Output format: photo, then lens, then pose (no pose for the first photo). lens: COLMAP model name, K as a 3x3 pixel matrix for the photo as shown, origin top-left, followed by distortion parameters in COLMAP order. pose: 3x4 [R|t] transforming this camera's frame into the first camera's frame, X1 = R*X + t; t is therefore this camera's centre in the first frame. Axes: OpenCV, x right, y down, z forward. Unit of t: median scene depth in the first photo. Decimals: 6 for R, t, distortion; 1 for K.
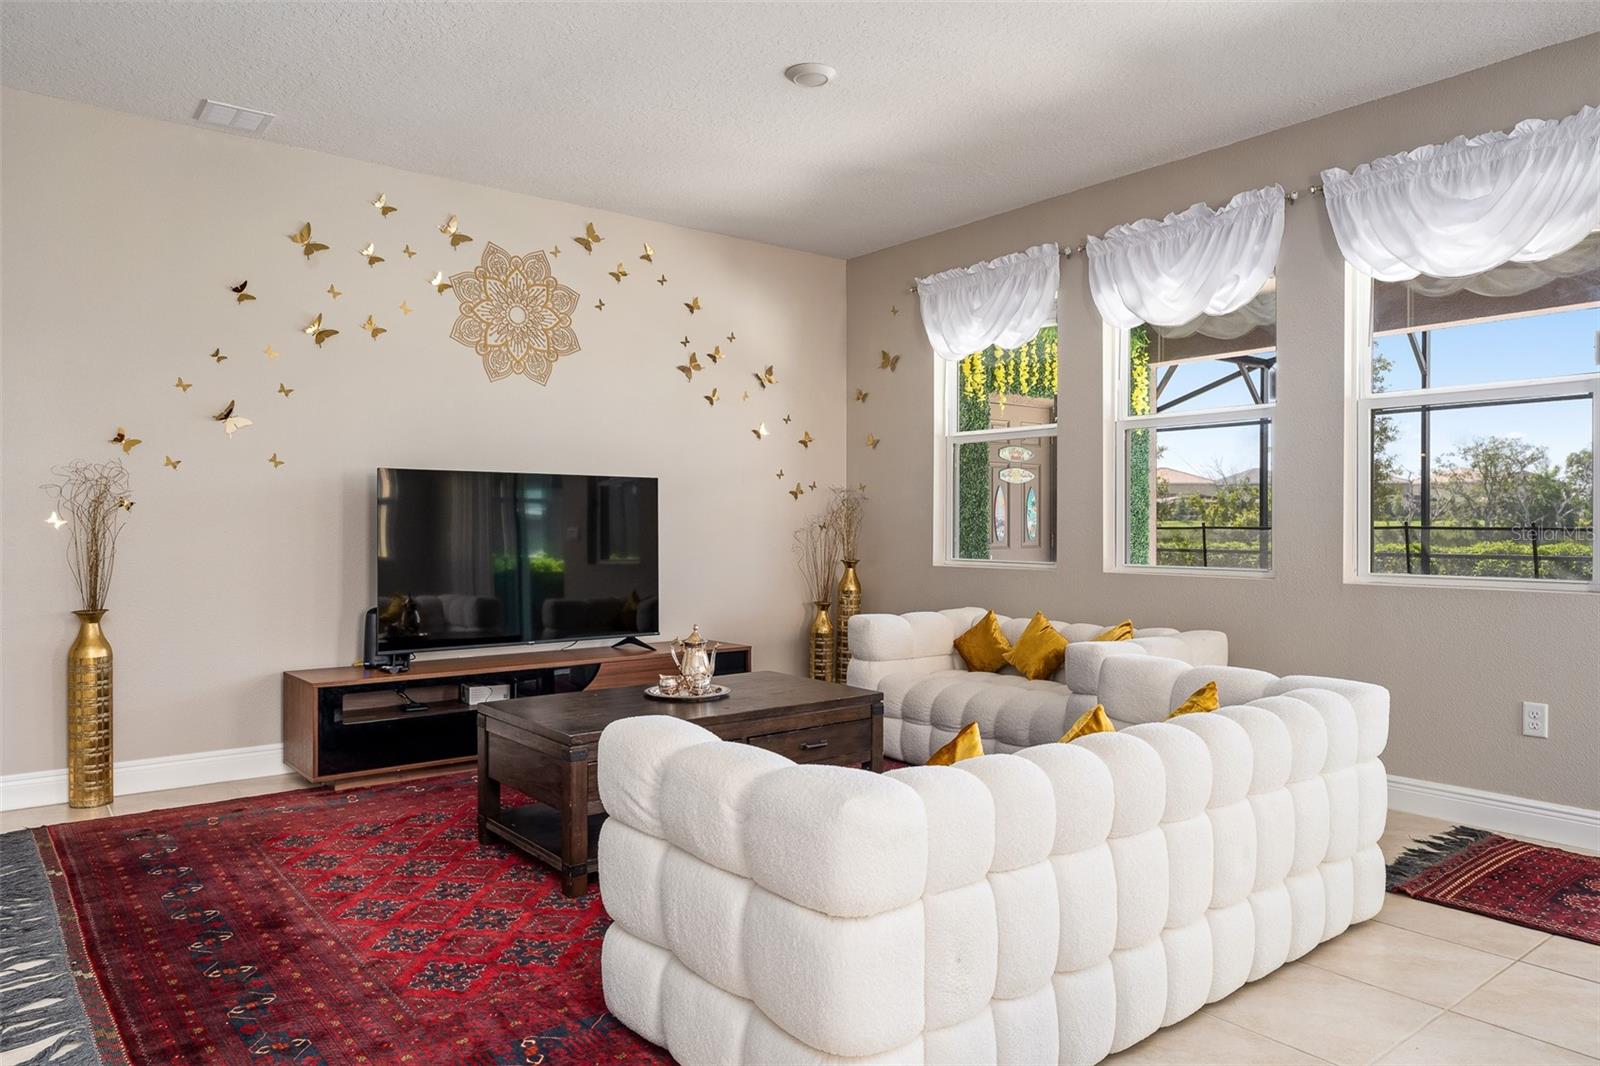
lens RADIAL K [[1058.5, 0, 804.9], [0, 1058.5, 527.5], [0, 0, 1]] dist [-0.005823, -0.003860]
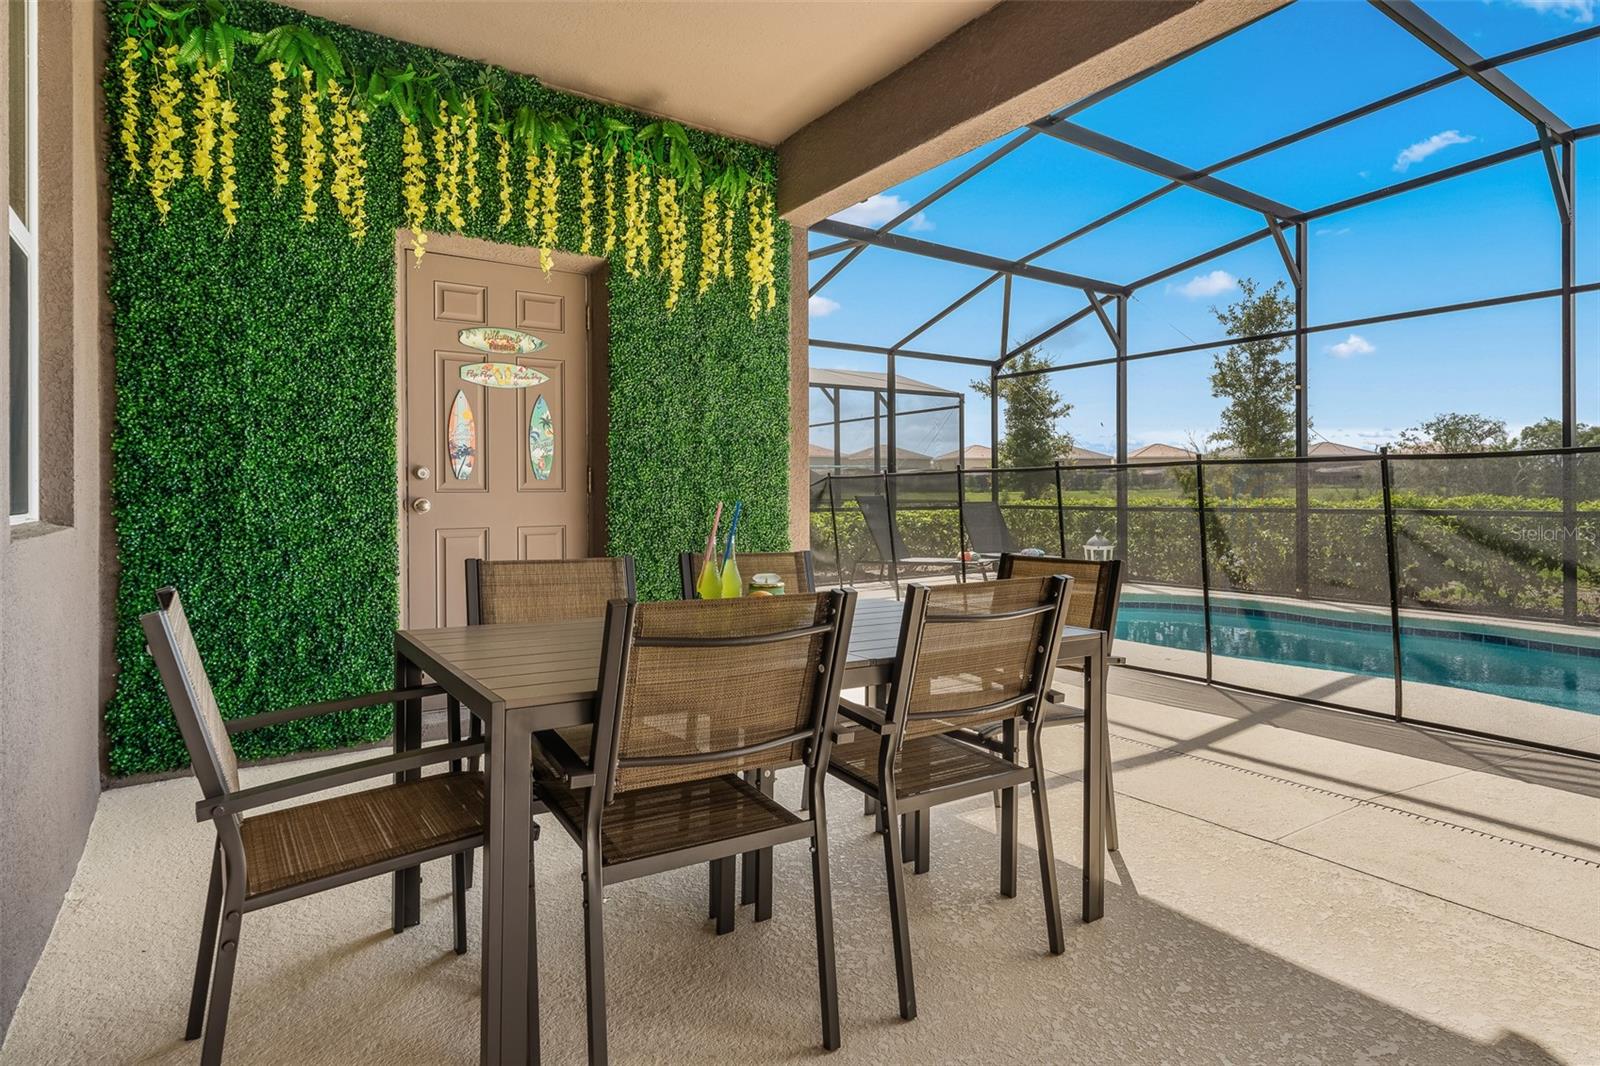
lens RADIAL K [[855.3, 0, 825.5], [0, 855.3, 495.9], [0, 0, 1]] dist [0.004038, 0.000393]
pose [[0.998215, -0.007322, -0.059278, 0.677170], [0.007095, 0.999967, -0.004041, 0.040851], [0.059305, 0.003613, 0.998233, 0.822055]]
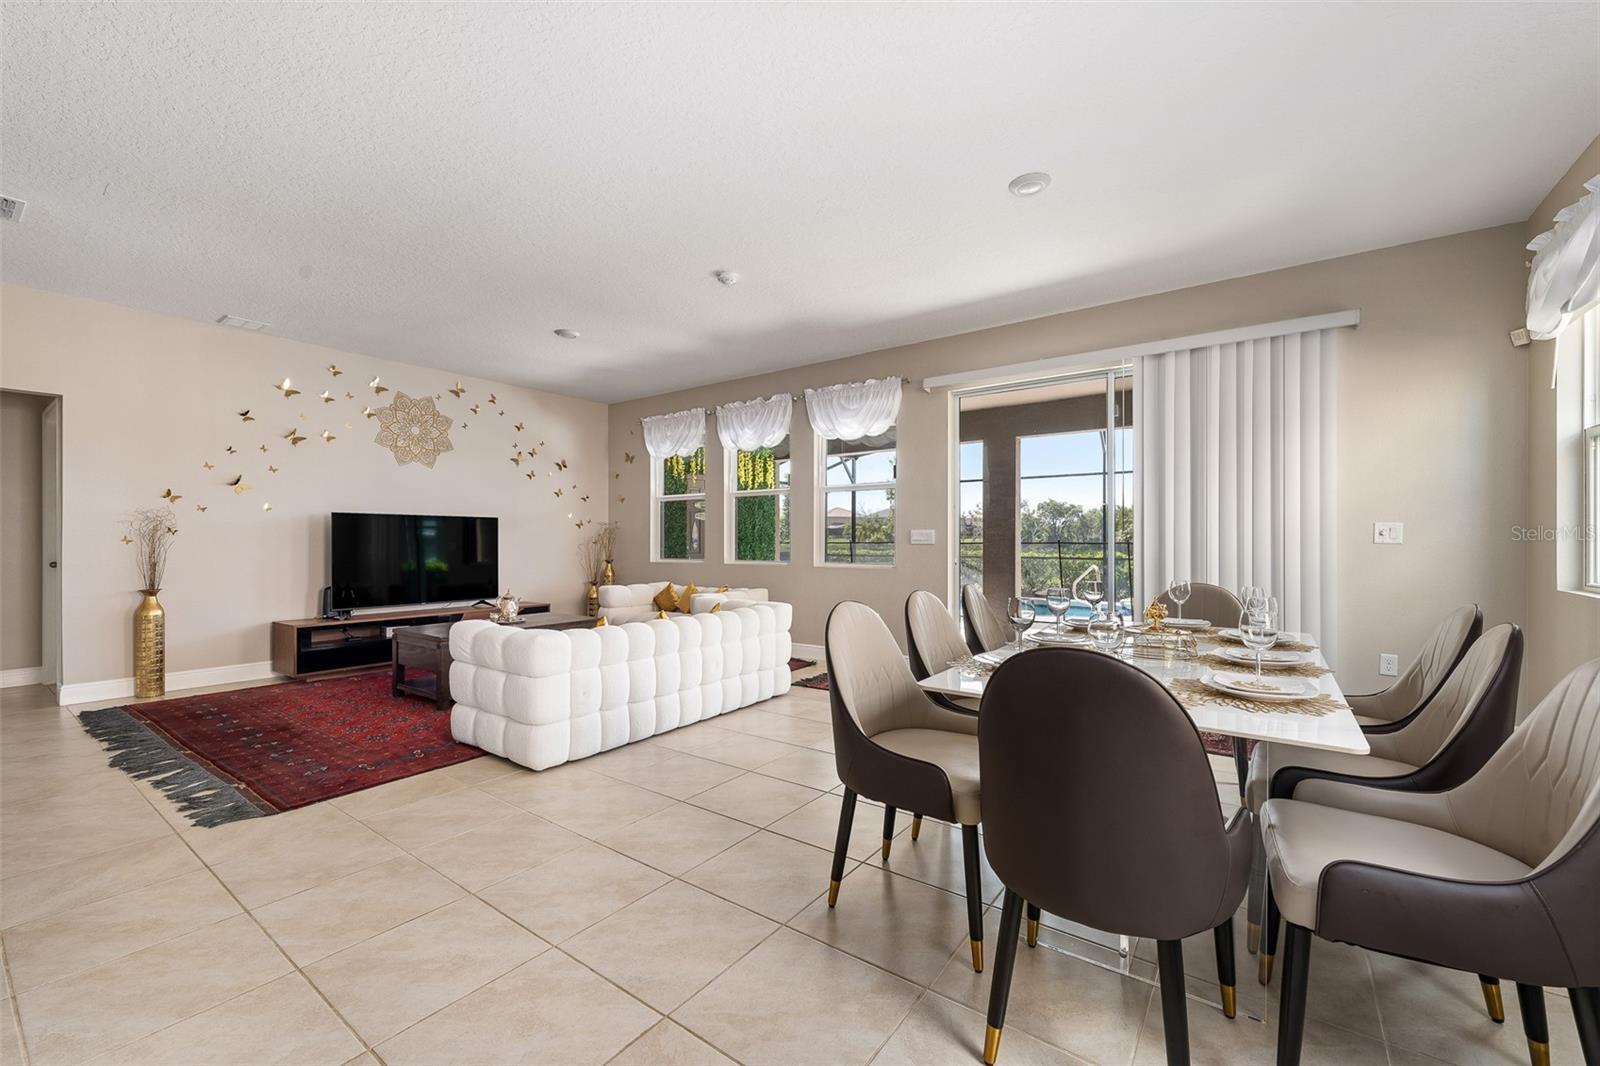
lens RADIAL K [[647.4, 0, 810.2], [0, 647.4, 539.9], [0, 0, 1]] dist [-0.003073, 0.000009]
pose [[0.961601, -0.001099, 0.274448, 0.098066], [0.002276, 0.999990, -0.003968, -0.000309], [-0.274441, 0.004440, 0.961594, -0.333580]]
